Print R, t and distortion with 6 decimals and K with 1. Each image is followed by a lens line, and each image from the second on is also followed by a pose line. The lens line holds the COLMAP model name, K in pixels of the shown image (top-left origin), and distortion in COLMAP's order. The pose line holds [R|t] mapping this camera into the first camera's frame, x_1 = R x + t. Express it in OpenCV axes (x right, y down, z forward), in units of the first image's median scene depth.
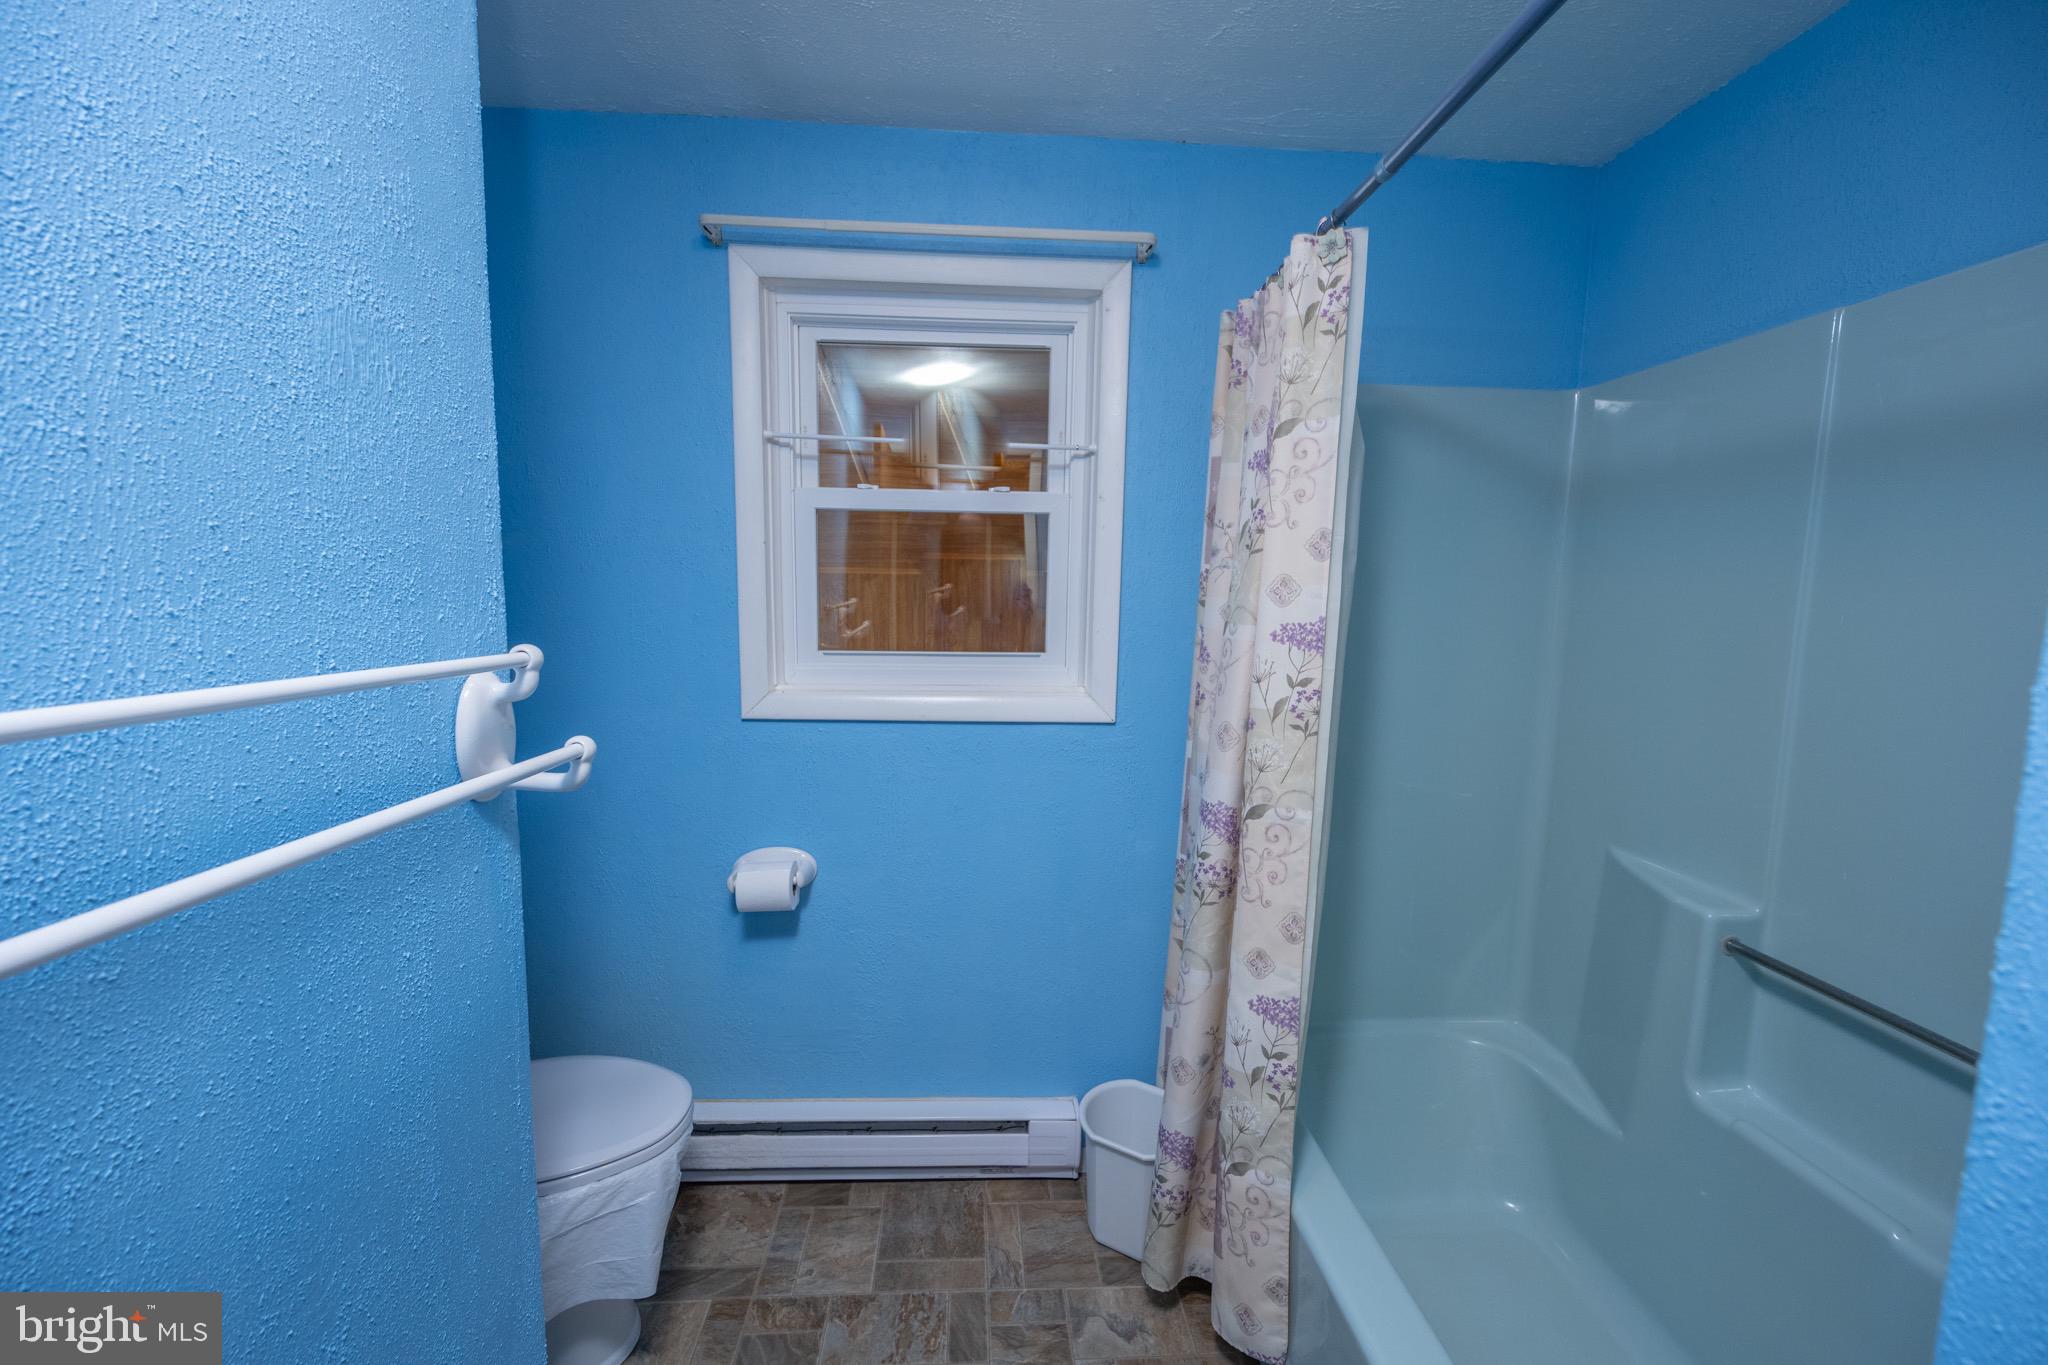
lens RADIAL K [[836.0, 0, 1031.1], [0, 836.0, 694.6], [0, 0, 1]] dist [0.000723, 0.001475]
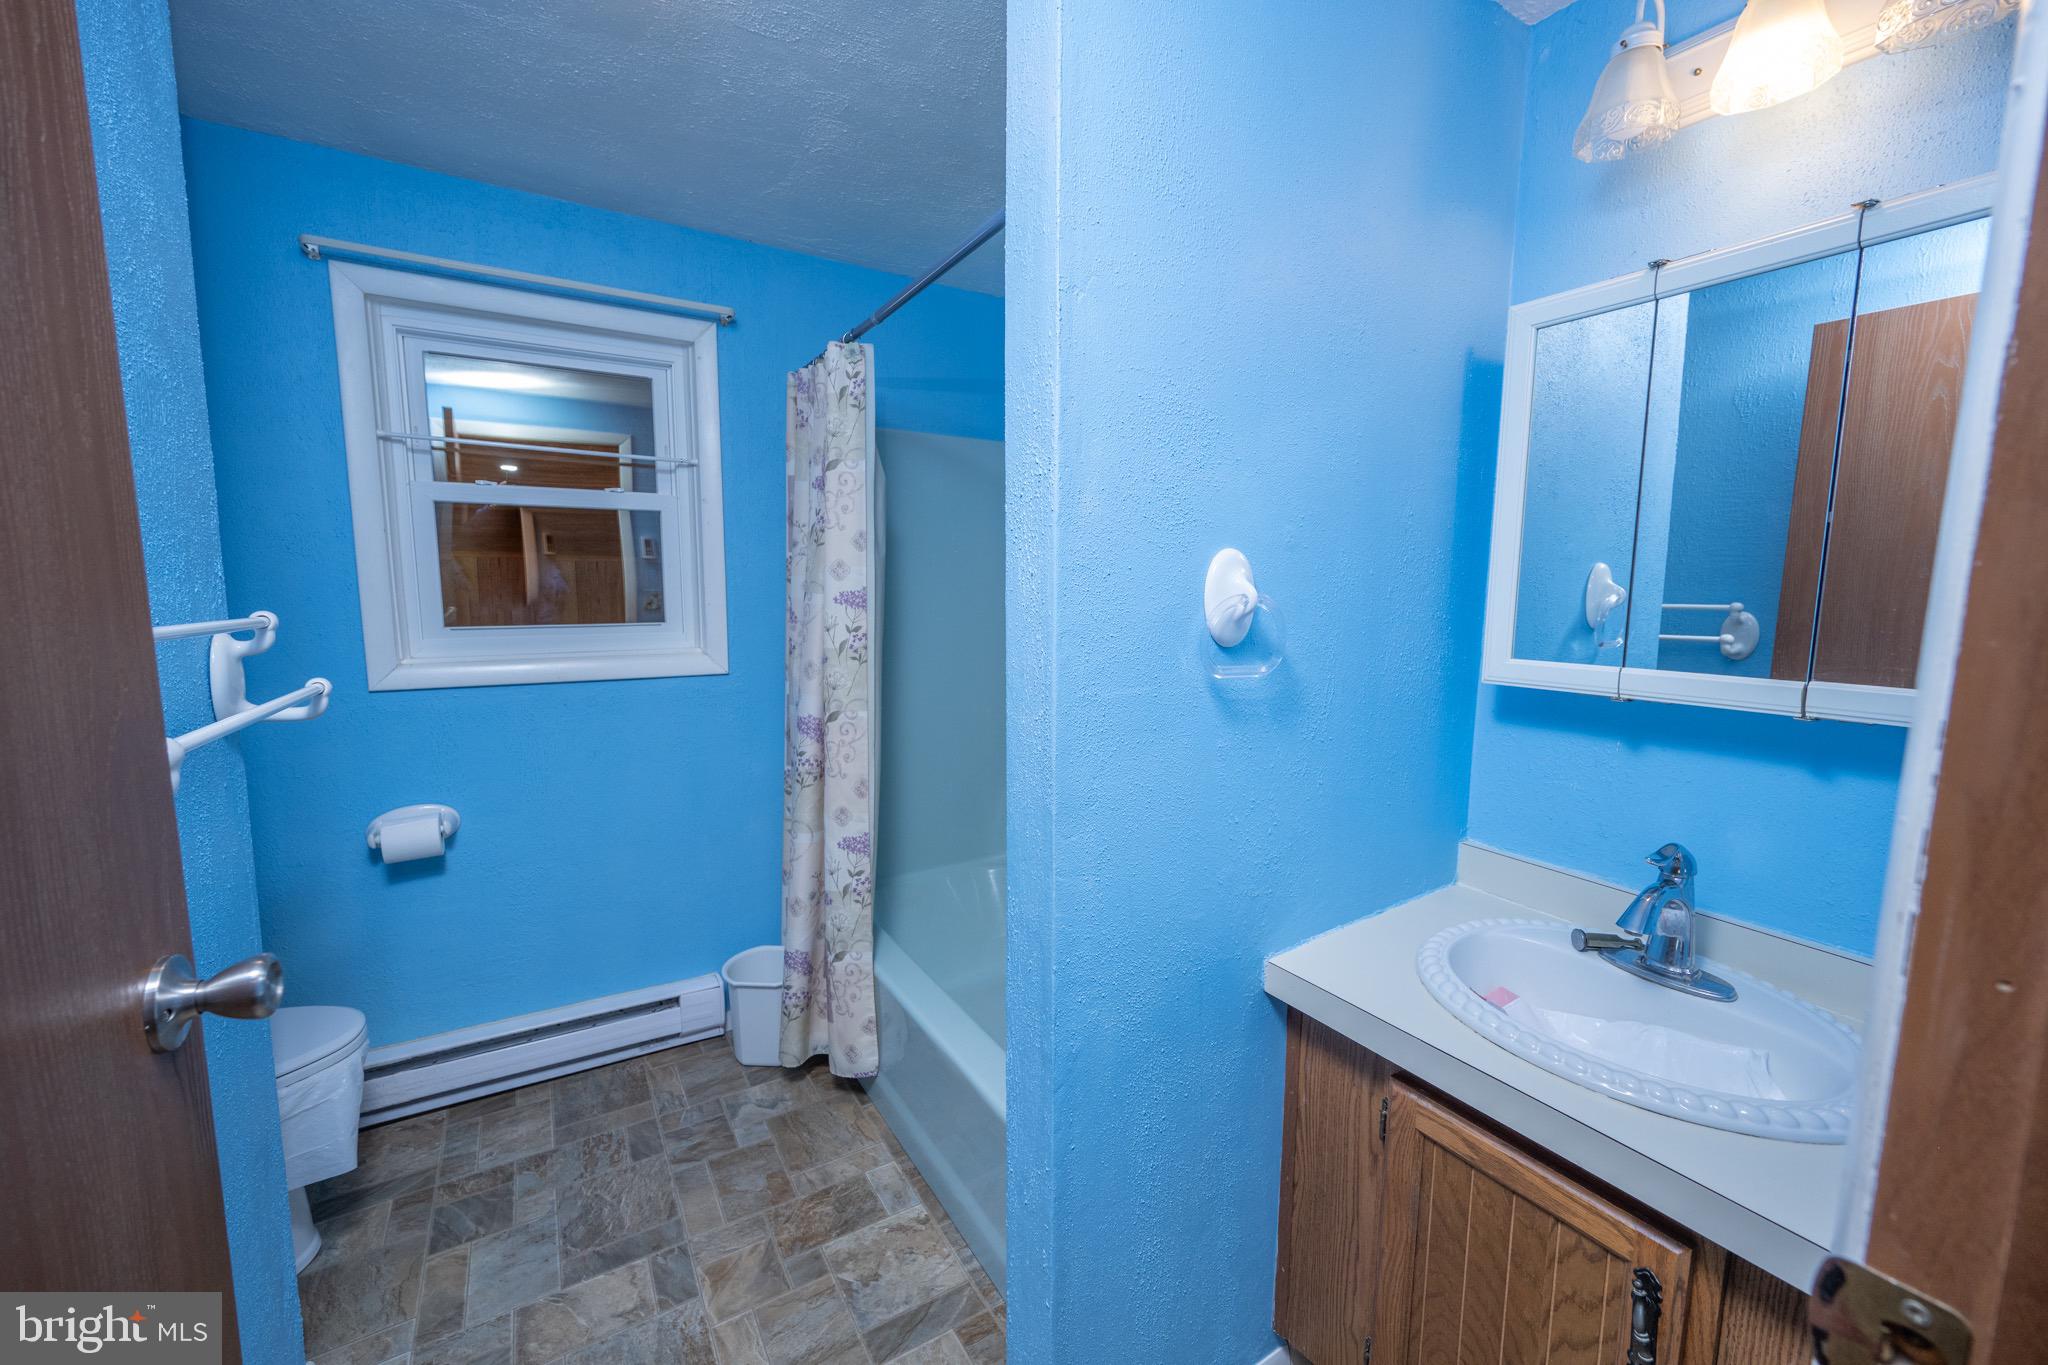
lens RADIAL K [[803.1, 0, 1024.7], [0, 803.1, 691.5], [0, 0, 1]] dist [-0.000566, -0.000560]
pose [[0.892761, -0.071464, 0.444826, -0.056387], [0.062849, 0.997440, 0.034108, 0.057980], [-0.446125, -0.002493, 0.894967, -0.397160]]
